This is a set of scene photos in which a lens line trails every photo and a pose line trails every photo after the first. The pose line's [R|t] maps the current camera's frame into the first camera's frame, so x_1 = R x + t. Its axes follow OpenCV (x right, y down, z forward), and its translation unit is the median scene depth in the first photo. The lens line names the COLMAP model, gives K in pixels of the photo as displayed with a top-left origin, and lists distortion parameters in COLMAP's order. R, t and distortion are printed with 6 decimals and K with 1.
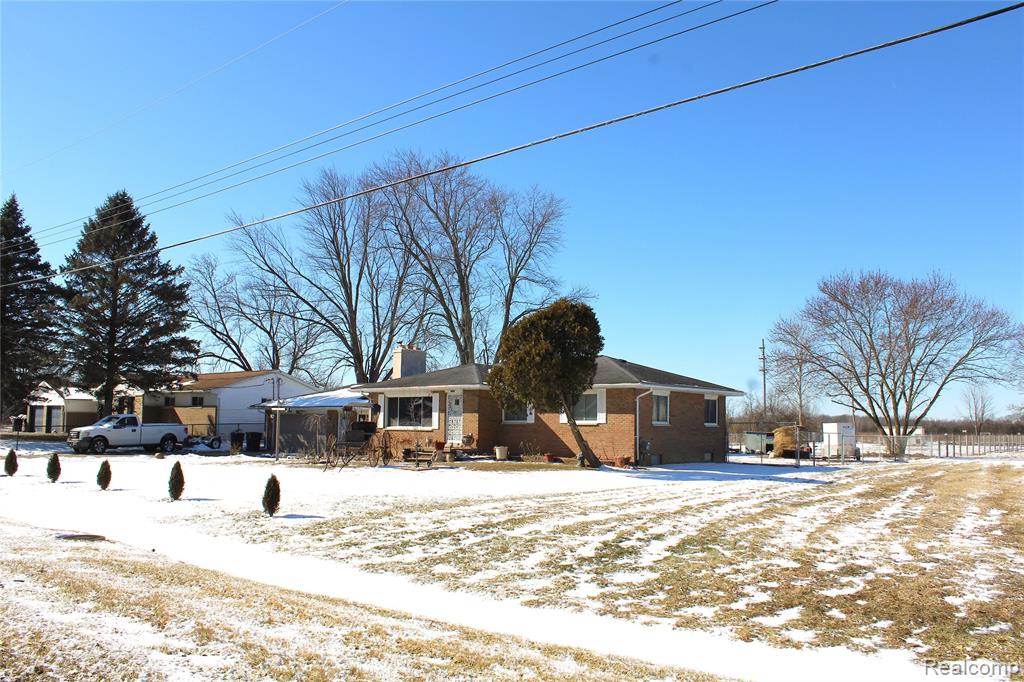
lens RADIAL K [[856.4, 0, 512.0], [0, 856.4, 341.0], [0, 0, 1]] dist [-0.154552, 0.130633]
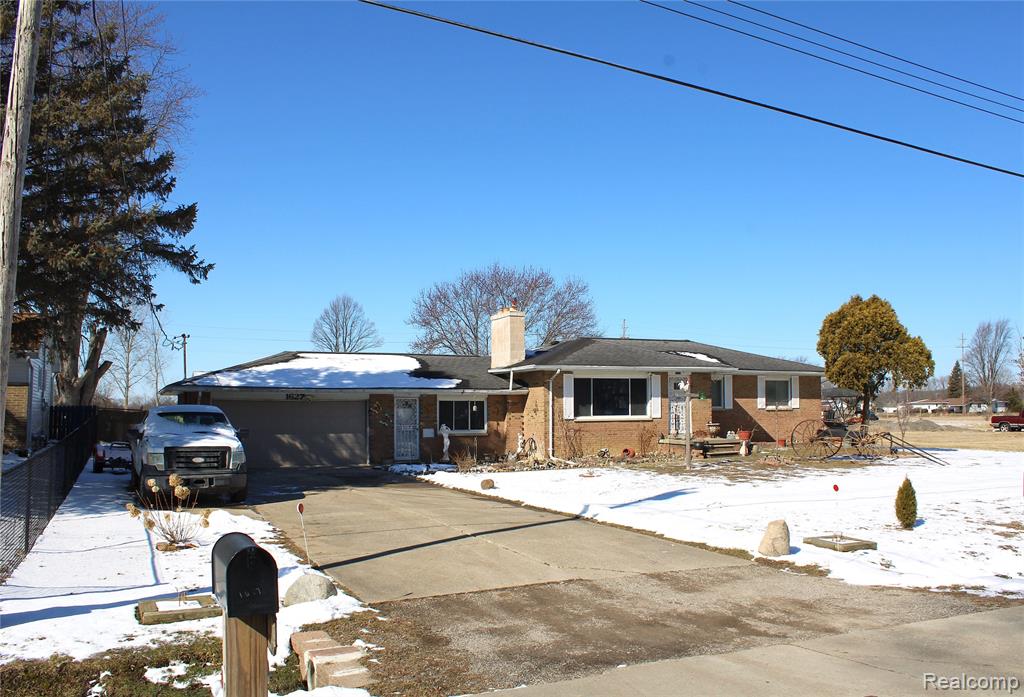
lens RADIAL K [[860.8, 0, 512.0], [0, 860.8, 348.5], [0, 0, 1]] dist [-0.170711, 0.000110]
pose [[0.453452, 0.049614, 0.889899, -0.928978], [-0.079525, 0.996719, -0.015047, 0.061244], [-0.887726, -0.063947, 0.455910, 0.773052]]
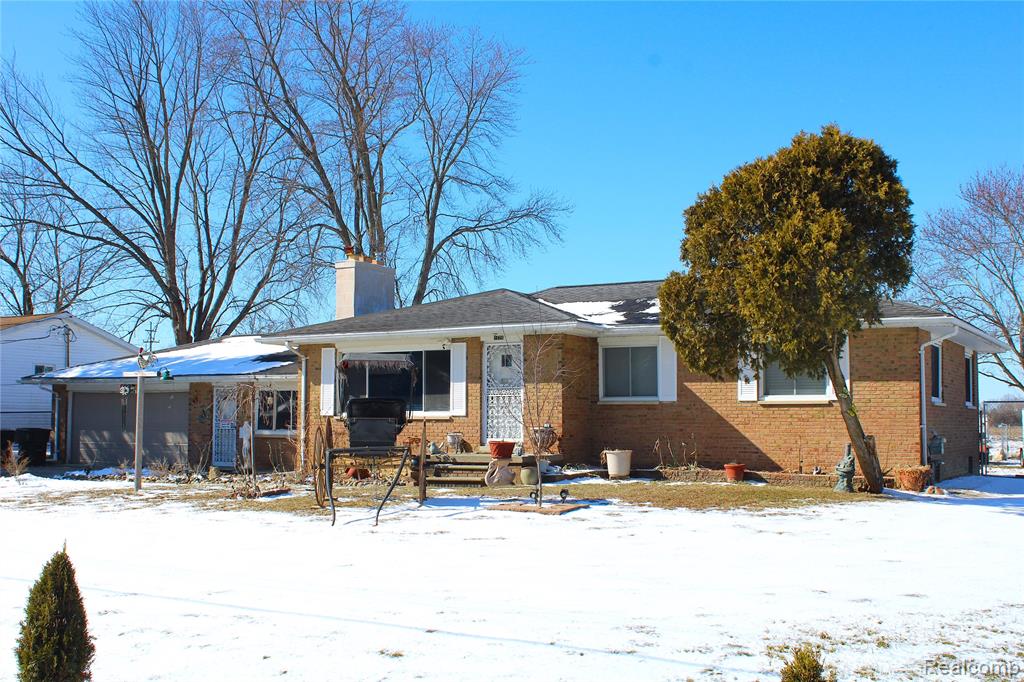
lens RADIAL K [[1141.9, 0, 512.0], [0, 1141.9, 341.0], [0, 0, 1]] dist [-0.073764, 0.016040]
pose [[0.985951, 0.003453, 0.166996, -0.174601], [-0.008813, 0.999469, 0.031367, 0.040398], [-0.166800, -0.032398, 0.985458, 0.361141]]
